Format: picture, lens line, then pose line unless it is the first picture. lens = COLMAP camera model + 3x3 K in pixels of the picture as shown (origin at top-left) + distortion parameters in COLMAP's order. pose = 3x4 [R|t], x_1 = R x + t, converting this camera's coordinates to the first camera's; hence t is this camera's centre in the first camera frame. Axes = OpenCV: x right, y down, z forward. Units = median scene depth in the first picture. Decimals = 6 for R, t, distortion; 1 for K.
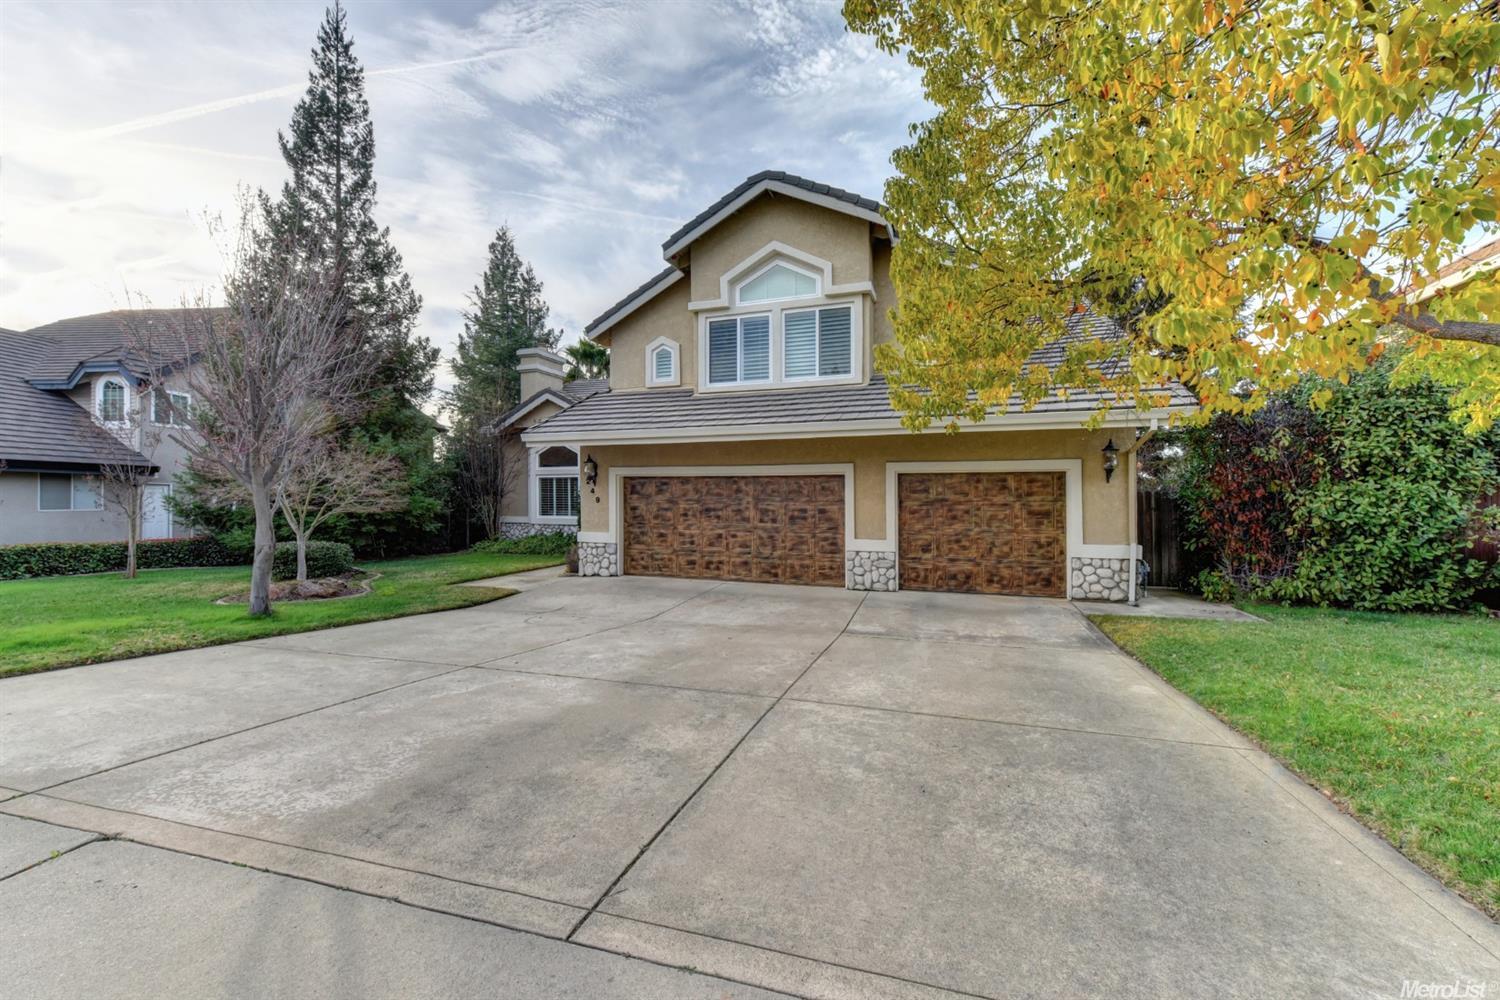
lens RADIAL K [[594.7, 0, 765.0], [0, 594.7, 503.1], [0, 0, 1]] dist [0.001111, -0.000050]
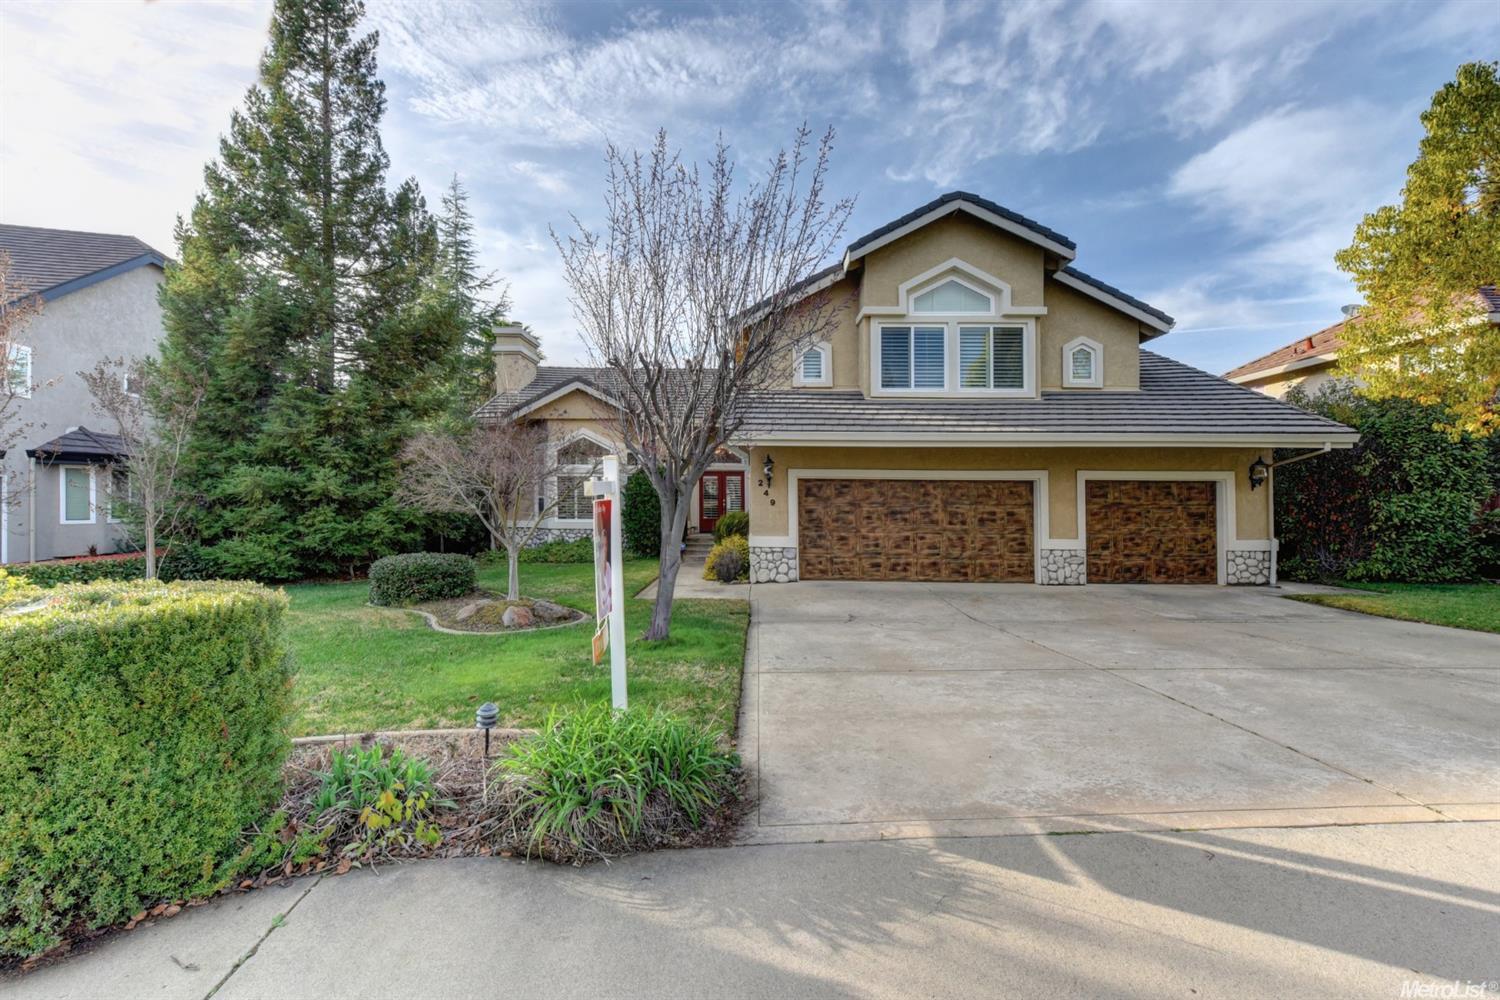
lens RADIAL K [[594.7, 0, 764.4], [0, 594.7, 505.1], [0, 0, 1]] dist [0.001111, -0.000050]
pose [[0.948796, 0.002705, 0.315877, -0.656922], [-0.001909, 0.999994, -0.002831, 0.001798], [-0.315883, 0.002083, 0.948796, 0.110180]]
